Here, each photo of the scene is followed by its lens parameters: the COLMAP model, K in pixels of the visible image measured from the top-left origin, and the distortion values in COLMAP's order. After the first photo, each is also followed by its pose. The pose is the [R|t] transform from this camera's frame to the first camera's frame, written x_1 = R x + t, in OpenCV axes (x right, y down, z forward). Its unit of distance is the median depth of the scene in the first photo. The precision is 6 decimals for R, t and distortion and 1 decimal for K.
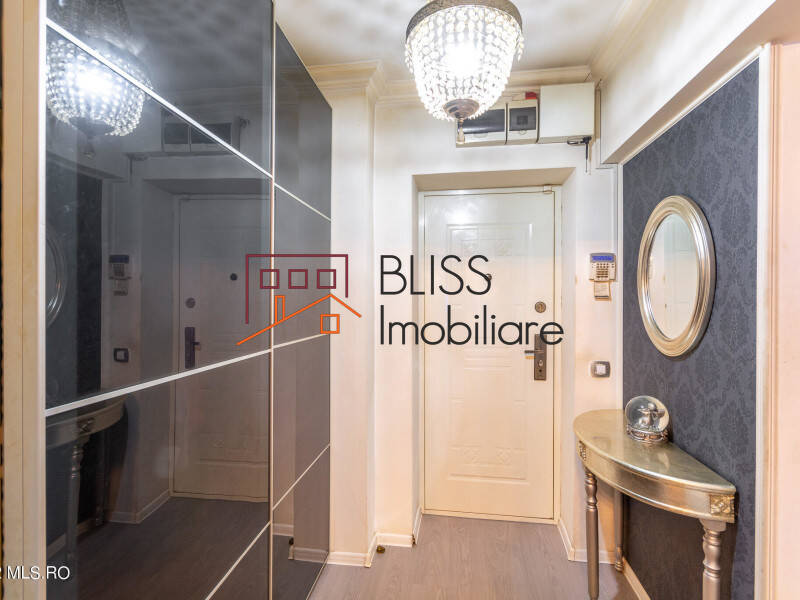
lens RADIAL K [[395.7, 0, 399.6], [0, 395.7, 299.1], [0, 0, 1]] dist [0.000721, -0.000262]
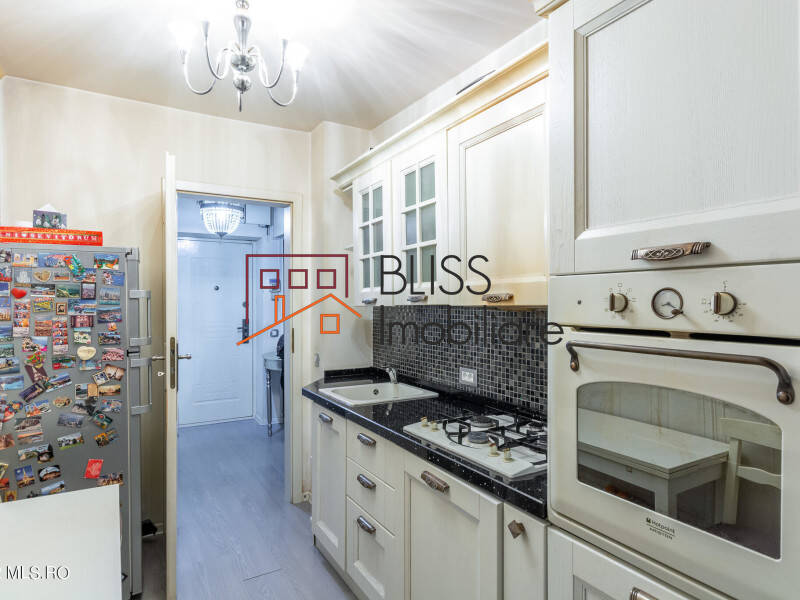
lens RADIAL K [[481.1, 0, 398.5], [0, 481.1, 300.2], [0, 0, 1]] dist [-0.000771, 0.000044]
pose [[0.772688, 0.000764, 0.634785, -0.651327], [-0.000849, 1.000000, -0.000171, 0.006341], [-0.634785, -0.000407, 0.772689, -1.503566]]
